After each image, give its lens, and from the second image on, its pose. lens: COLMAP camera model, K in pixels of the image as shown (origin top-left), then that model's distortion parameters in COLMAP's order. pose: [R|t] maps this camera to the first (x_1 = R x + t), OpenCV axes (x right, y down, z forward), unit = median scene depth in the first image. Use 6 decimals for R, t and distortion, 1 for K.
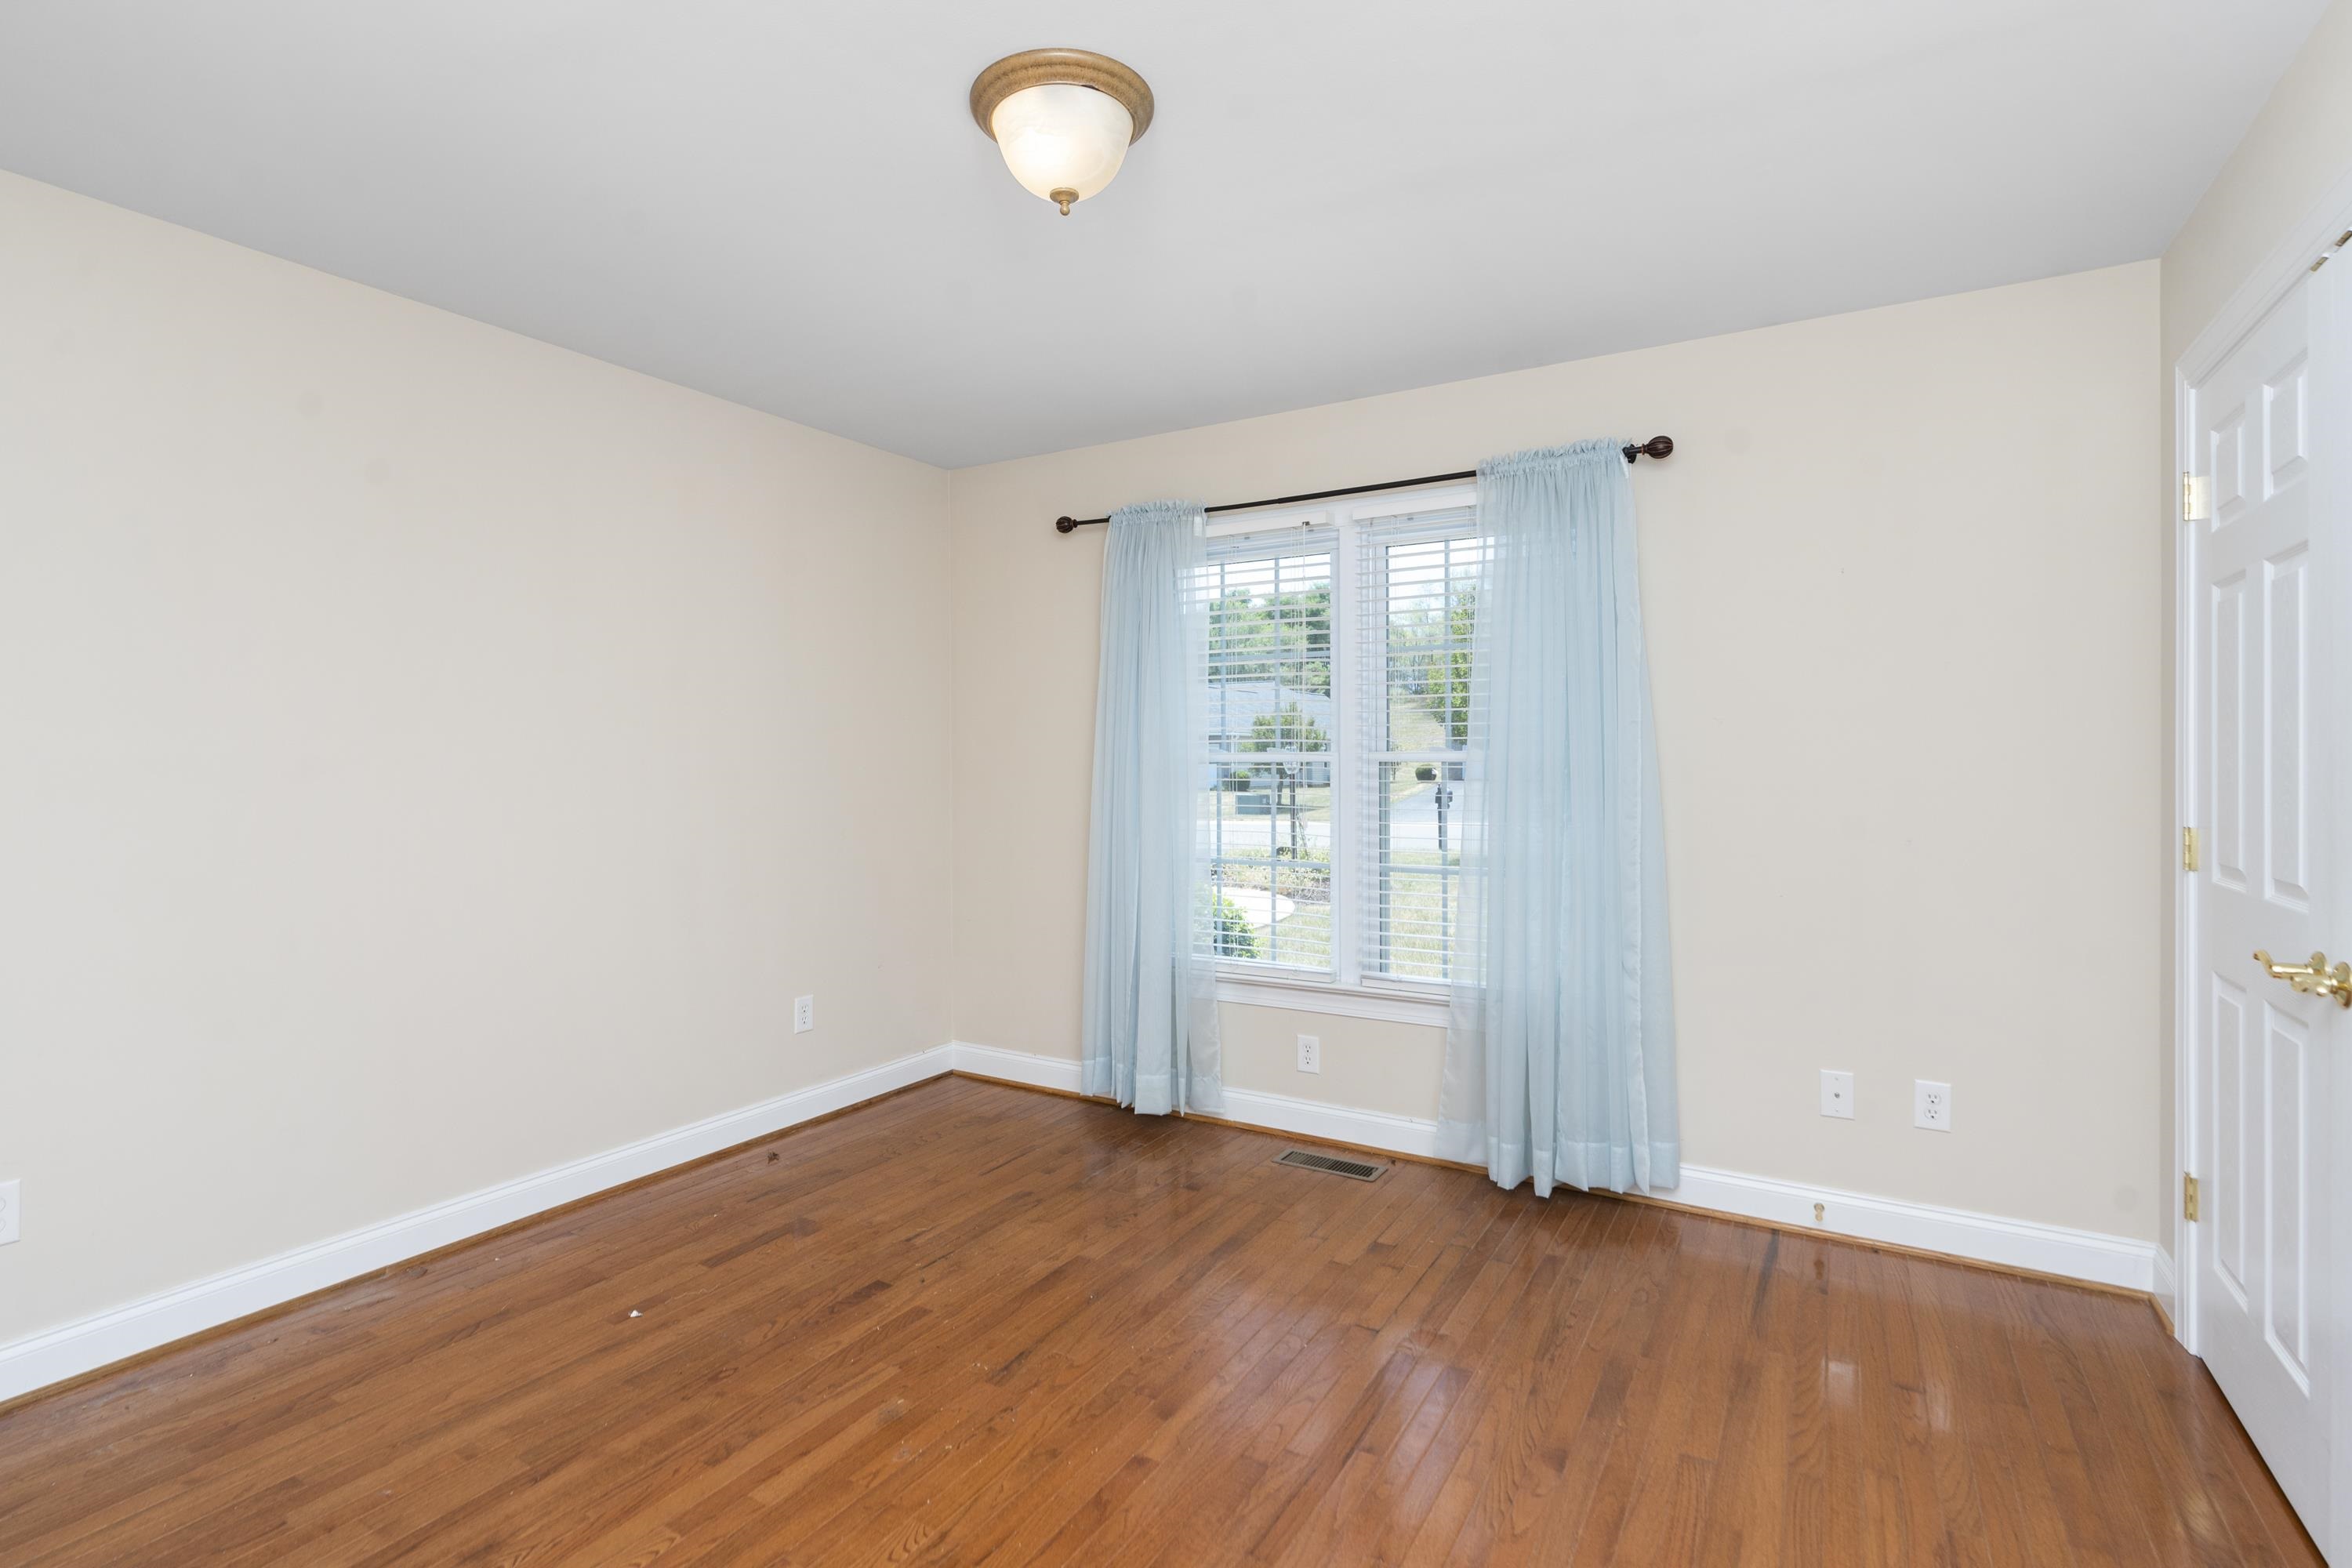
lens RADIAL K [[1126.0, 0, 1167.7], [0, 1126.0, 770.8], [0, 0, 1]] dist [0.000184, 0.000138]
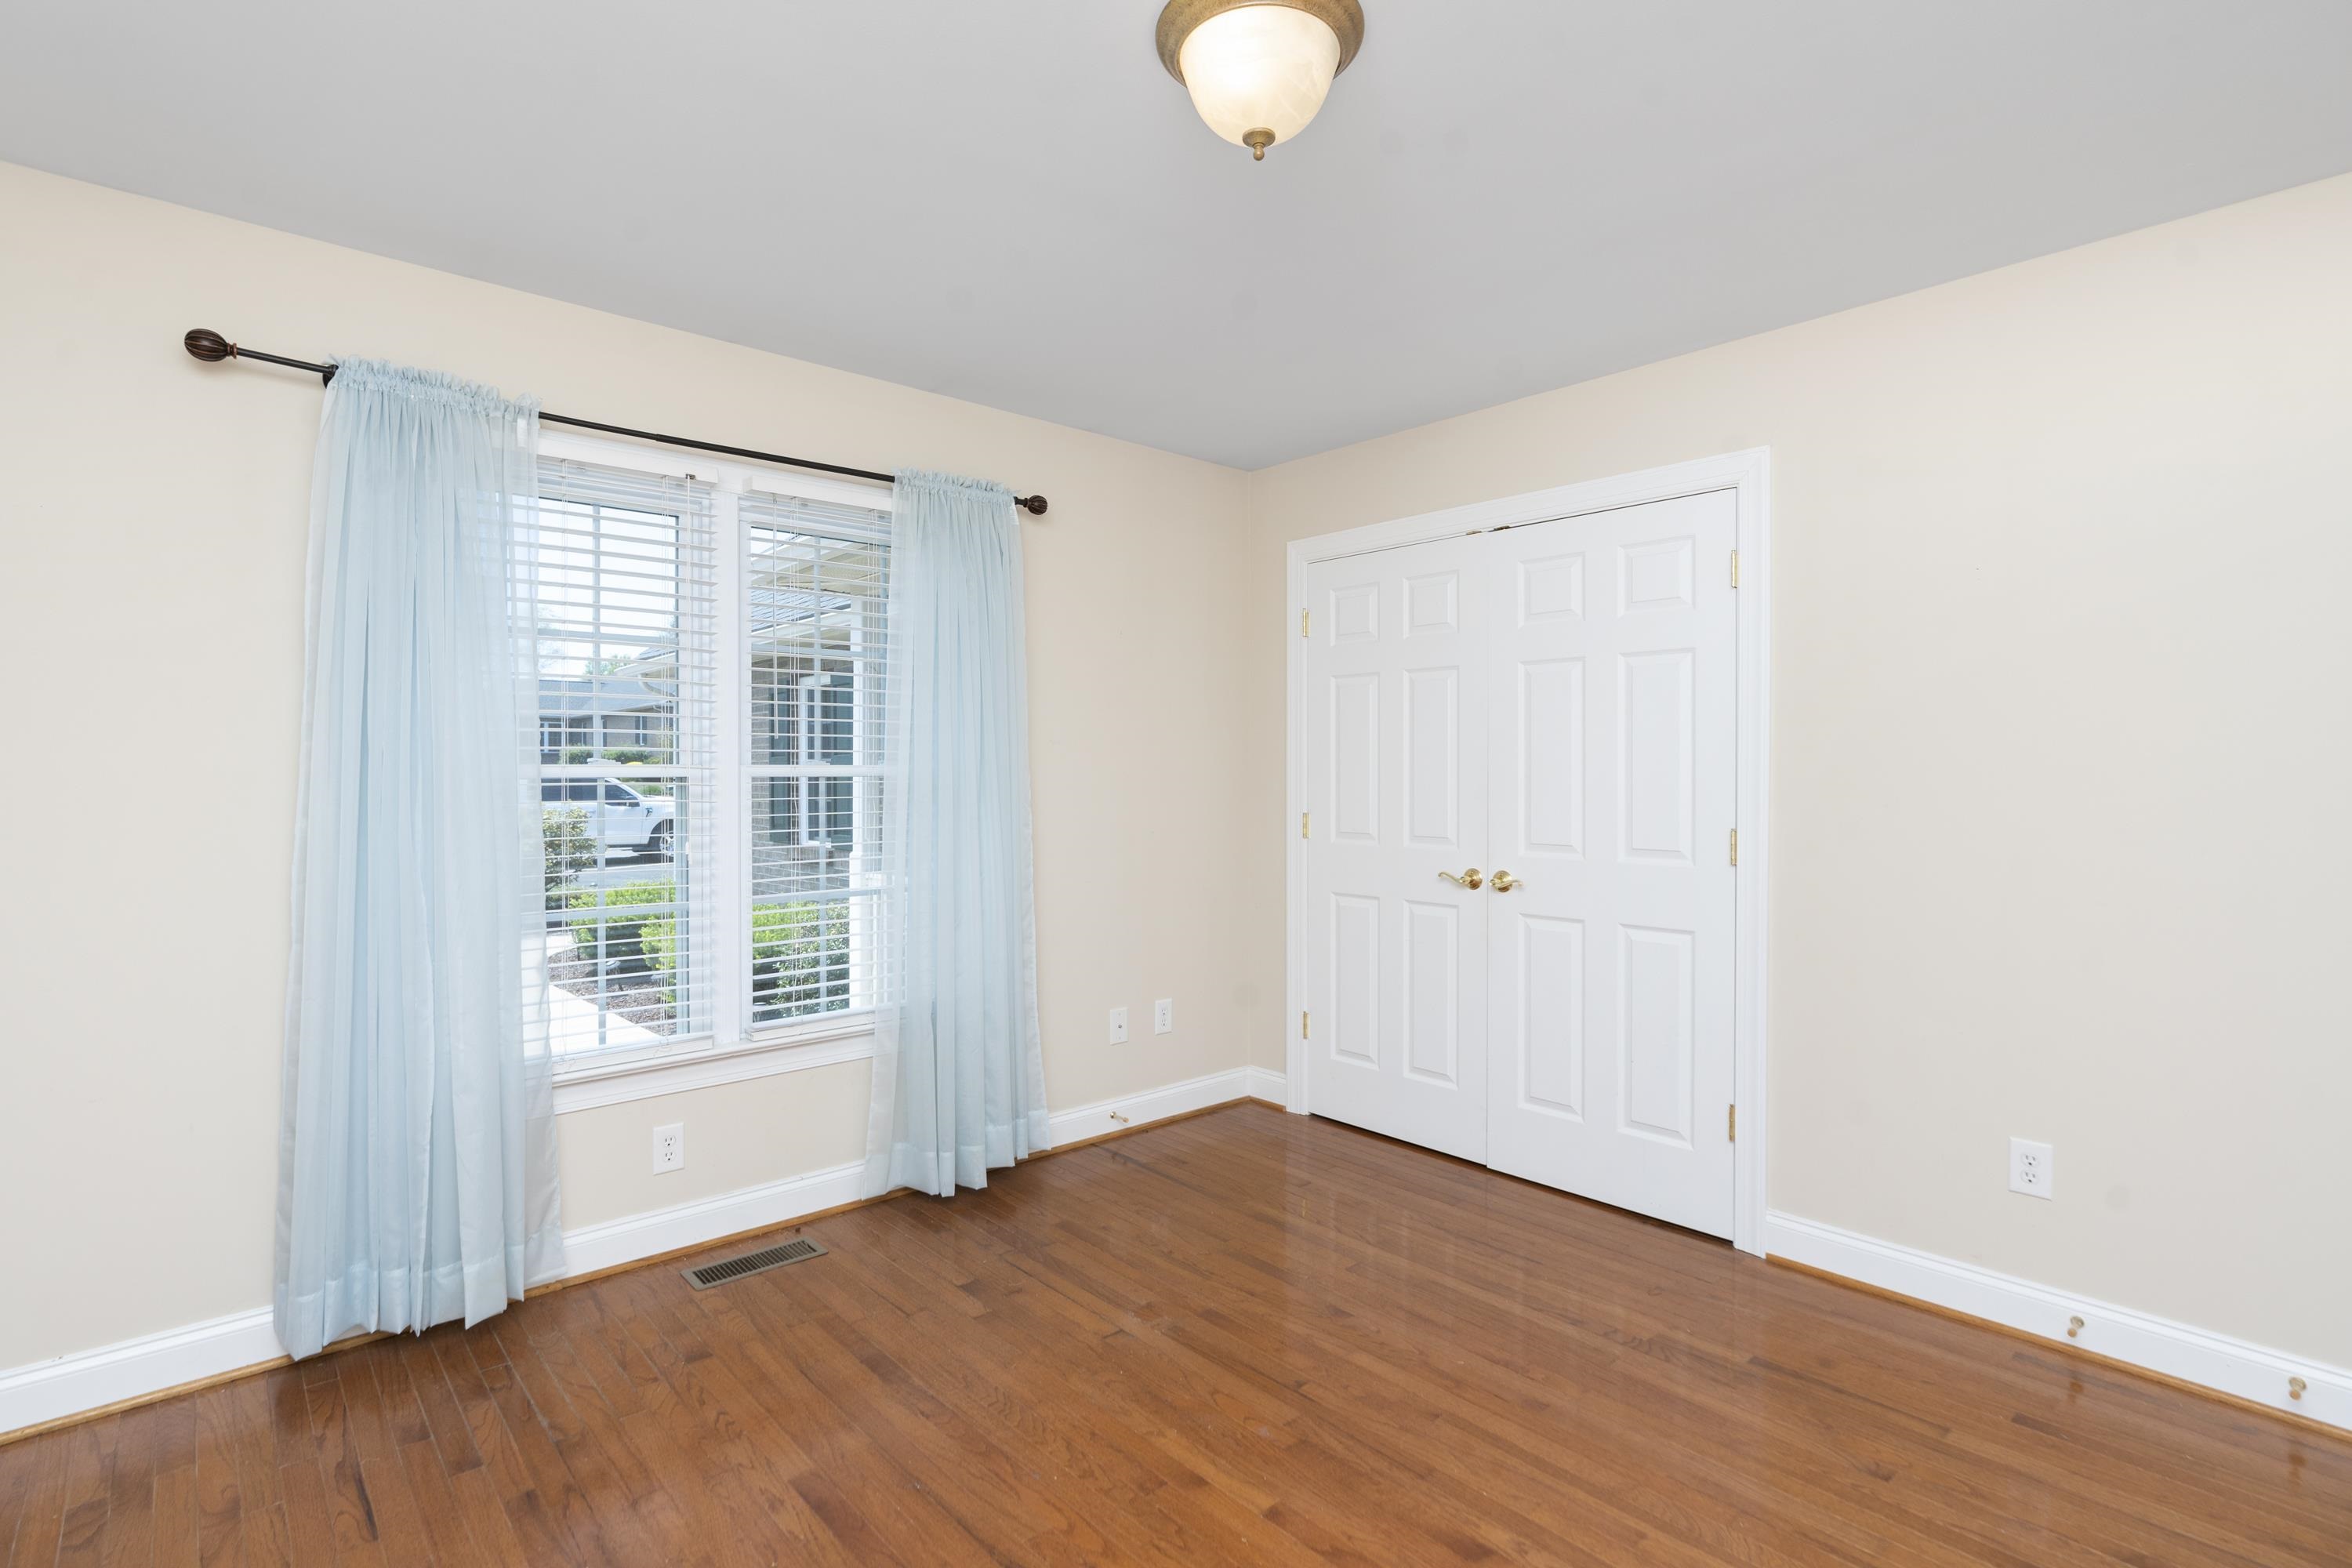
lens RADIAL K [[1126.0, 0, 1167.7], [0, 1126.0, 770.8], [0, 0, 1]] dist [0.000184, 0.000138]
pose [[0.304483, -0.003224, 0.952512, -0.607499], [0.004943, 0.999986, 0.001805, -0.013515], [-0.952505, 0.004159, 0.304495, 0.499638]]
